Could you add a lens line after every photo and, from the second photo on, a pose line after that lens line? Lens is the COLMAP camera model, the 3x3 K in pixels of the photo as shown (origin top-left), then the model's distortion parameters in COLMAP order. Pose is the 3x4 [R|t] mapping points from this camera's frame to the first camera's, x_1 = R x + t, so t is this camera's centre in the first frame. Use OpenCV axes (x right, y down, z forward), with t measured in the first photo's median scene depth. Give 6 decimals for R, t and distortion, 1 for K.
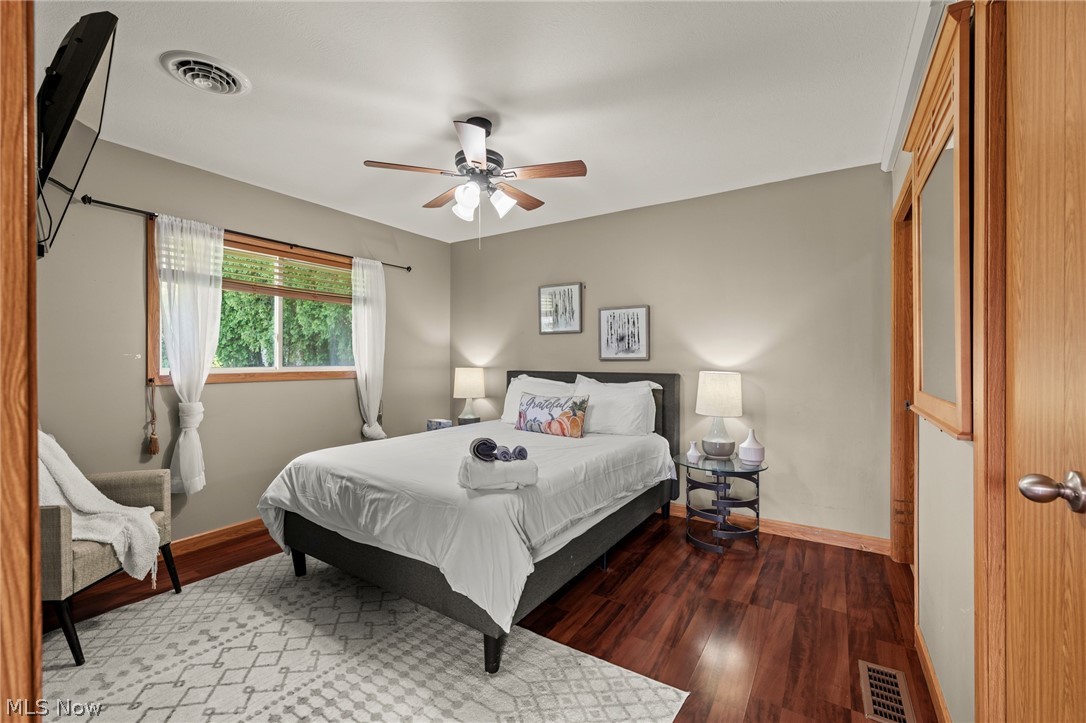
lens RADIAL K [[481.2, 0, 513.5], [0, 481.2, 362.2], [0, 0, 1]] dist [-0.000616, 0.000064]
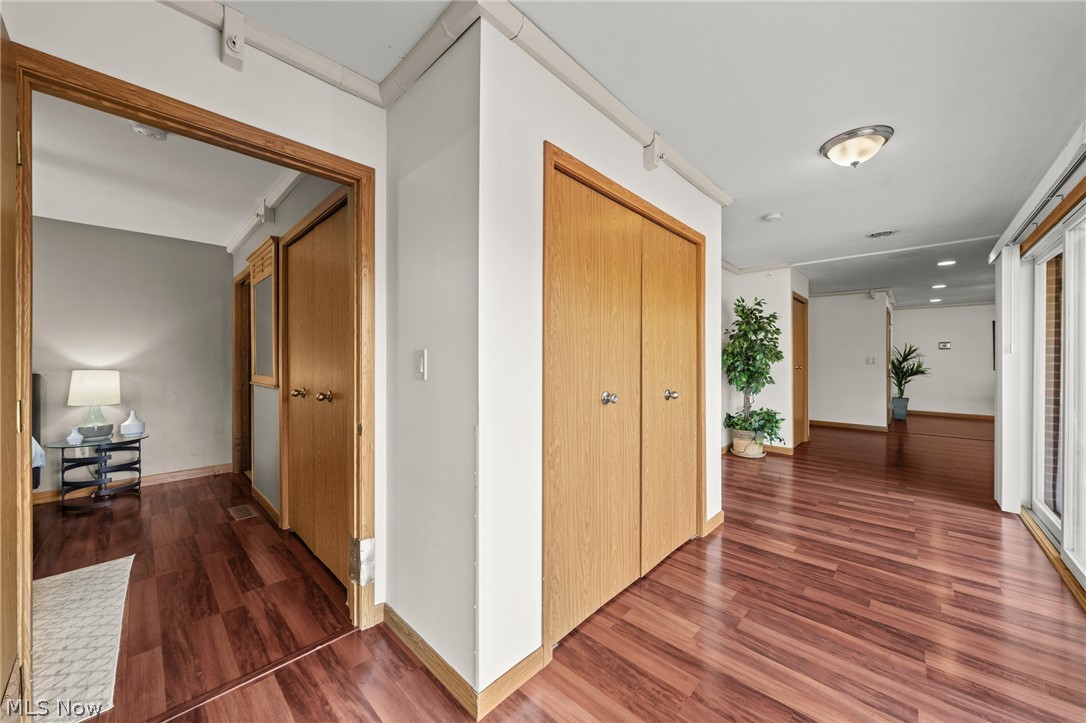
lens RADIAL K [[382.5, 0, 541.0], [0, 382.5, 360.8], [0, 0, 1]] dist [-0.004779, 0.000495]
pose [[0.182119, -0.000209, 0.983276, -0.379976], [0.005300, 0.999986, -0.000769, 0.003389], [-0.983262, 0.005351, 0.182118, -0.364262]]
